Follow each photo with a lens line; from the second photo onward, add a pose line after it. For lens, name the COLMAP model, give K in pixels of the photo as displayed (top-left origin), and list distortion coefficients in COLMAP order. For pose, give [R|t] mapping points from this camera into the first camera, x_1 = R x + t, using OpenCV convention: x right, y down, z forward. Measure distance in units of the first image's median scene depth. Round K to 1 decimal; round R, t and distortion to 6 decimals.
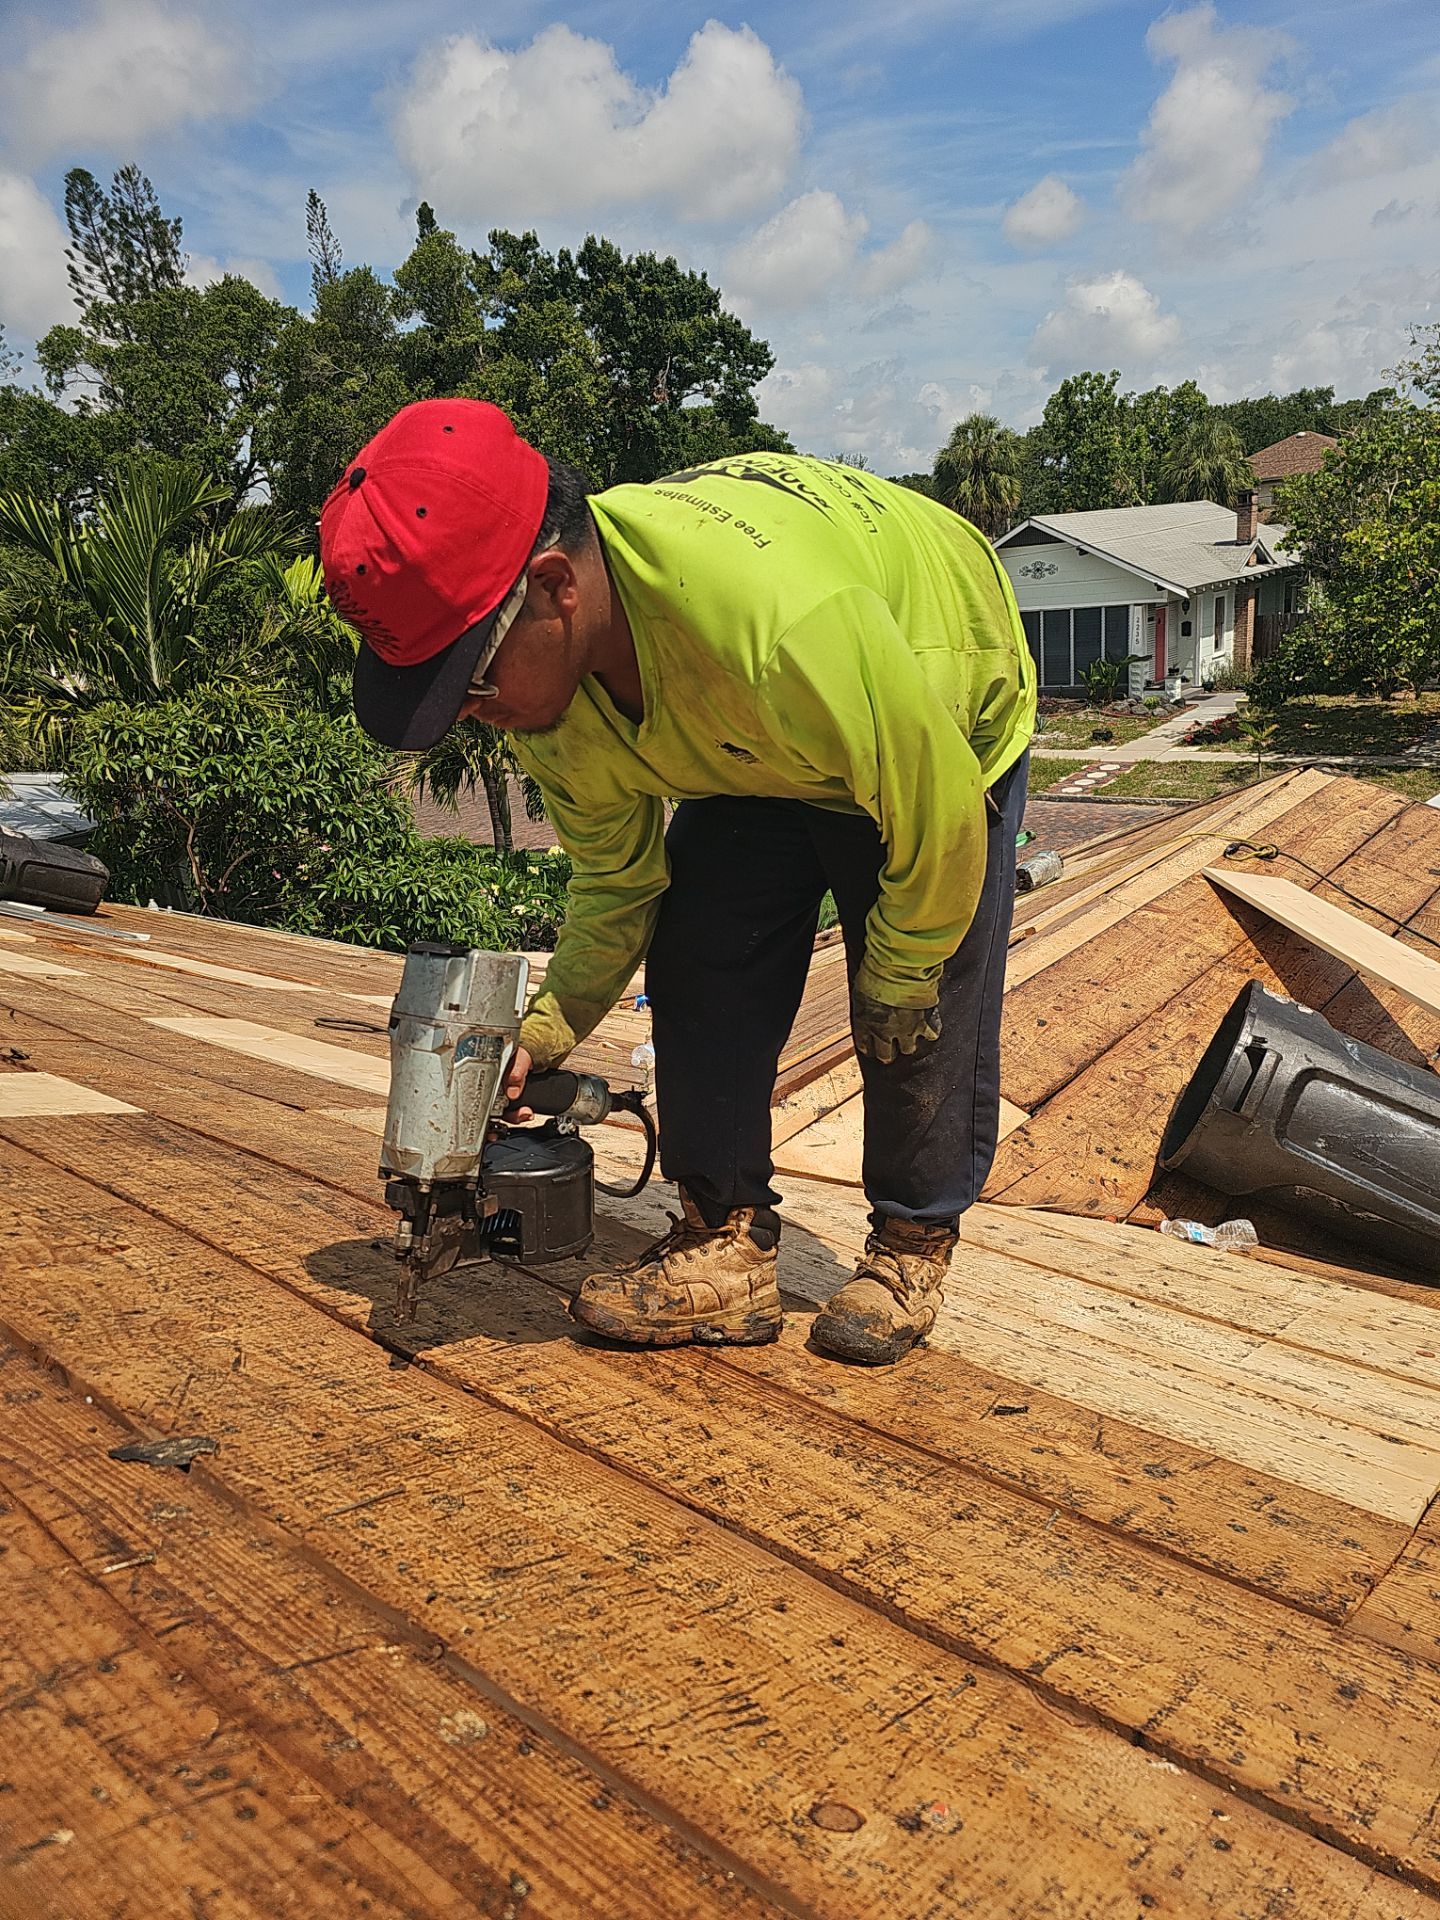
lens RADIAL K [[1438.1, 0, 720.0], [0, 1438.1, 960.0], [0, 0, 1]] dist [0.180809, -0.006484]
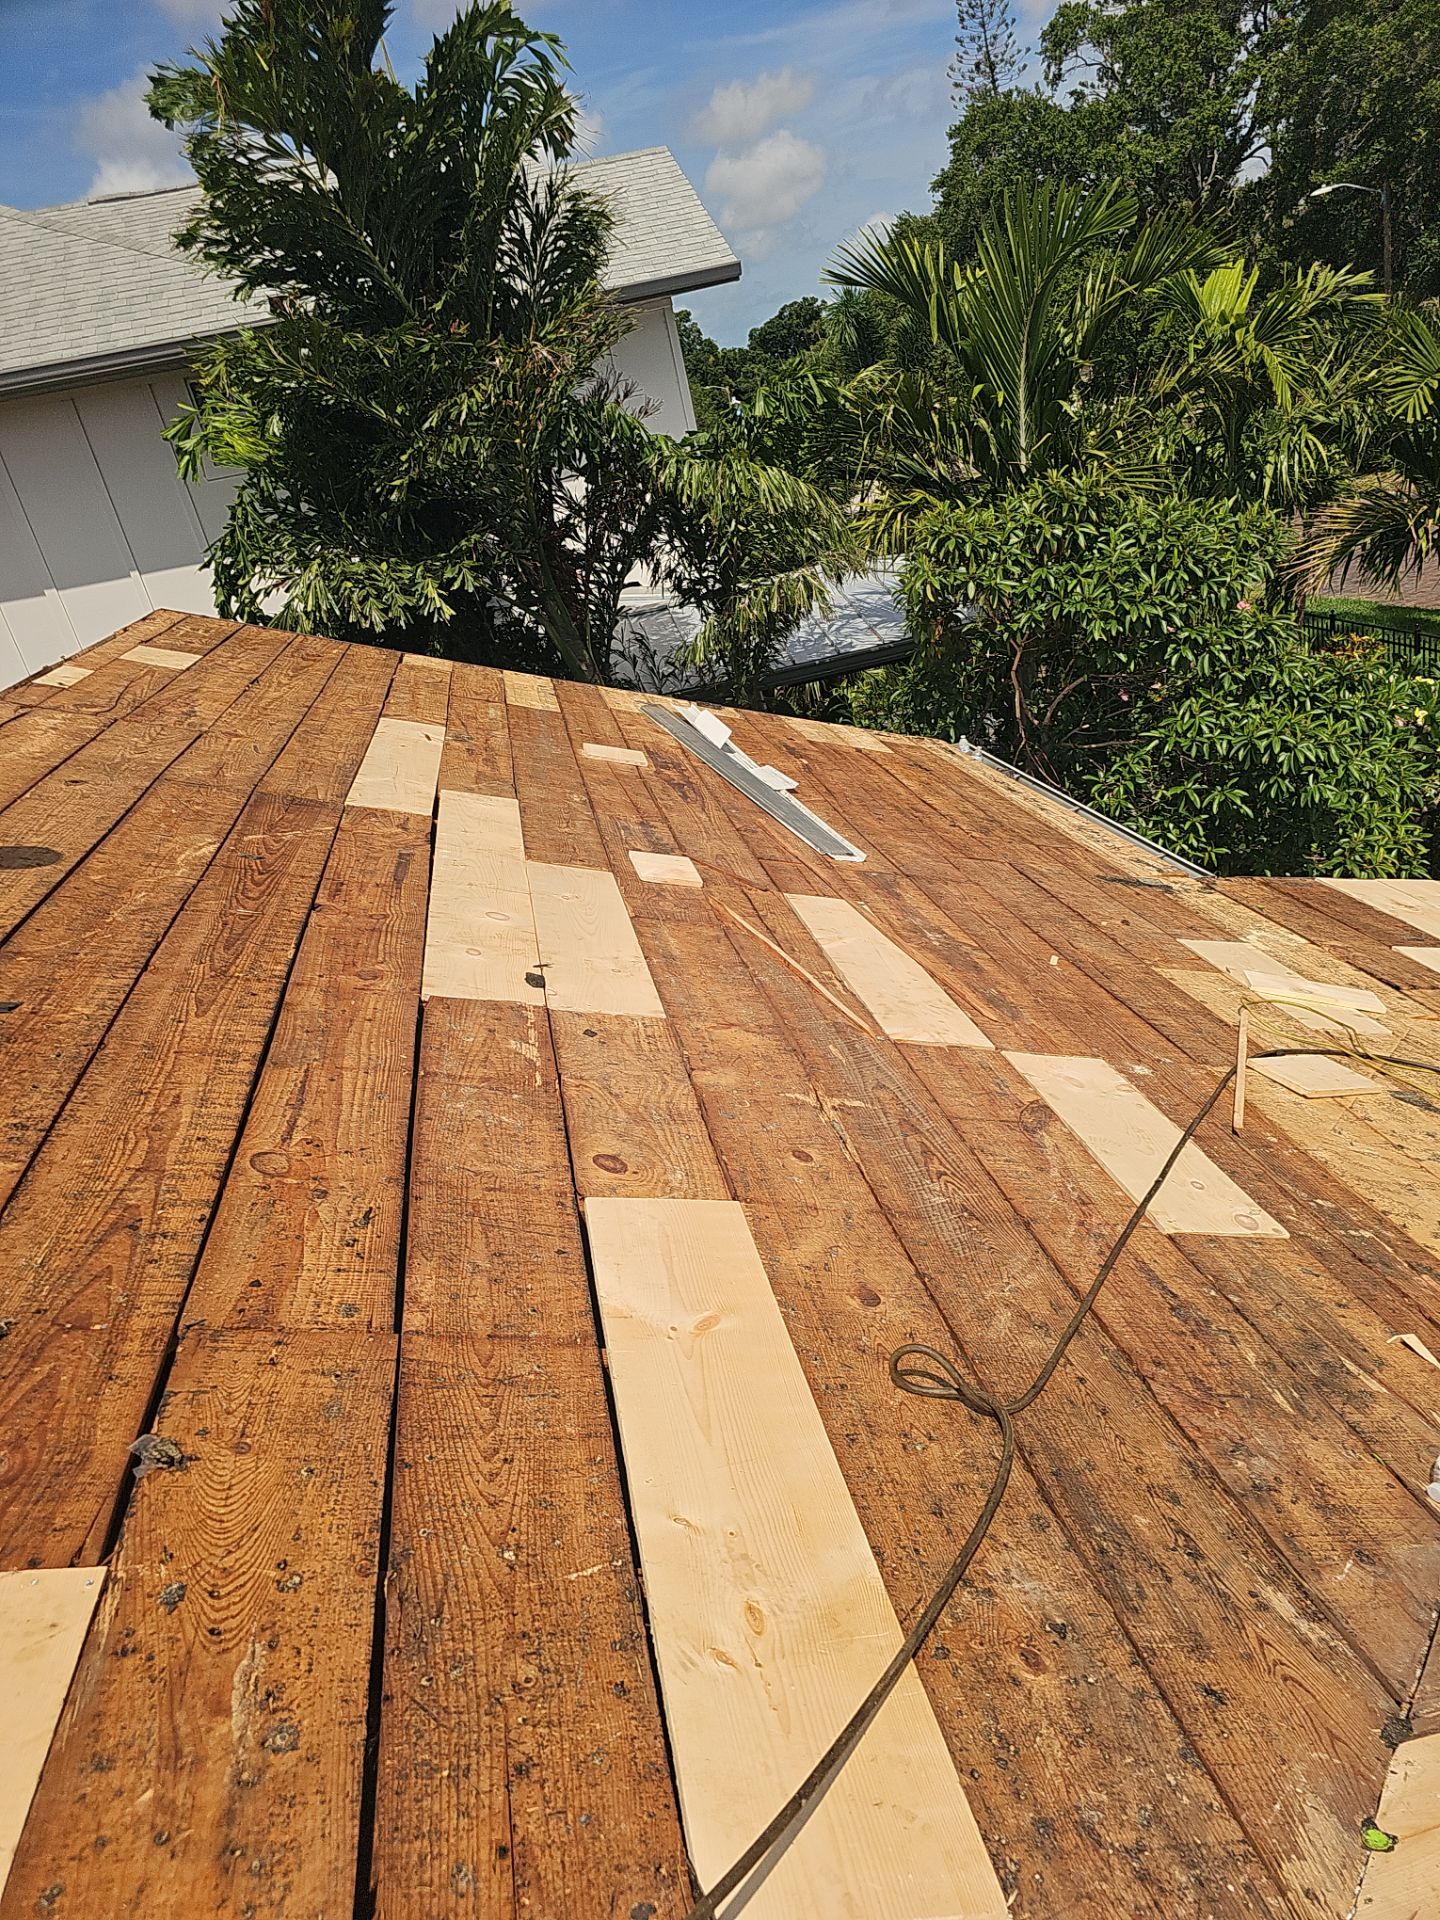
lens RADIAL K [[1356.3, 0, 720.0], [0, 1356.3, 960.0], [0, 0, 1]] dist [0.088205, -0.044108]
pose [[0.791720, 0.197257, -0.578159, -0.004396], [-0.065636, 0.968421, 0.240527, -0.093842], [0.607347, -0.152482, 0.779666, 0.252879]]
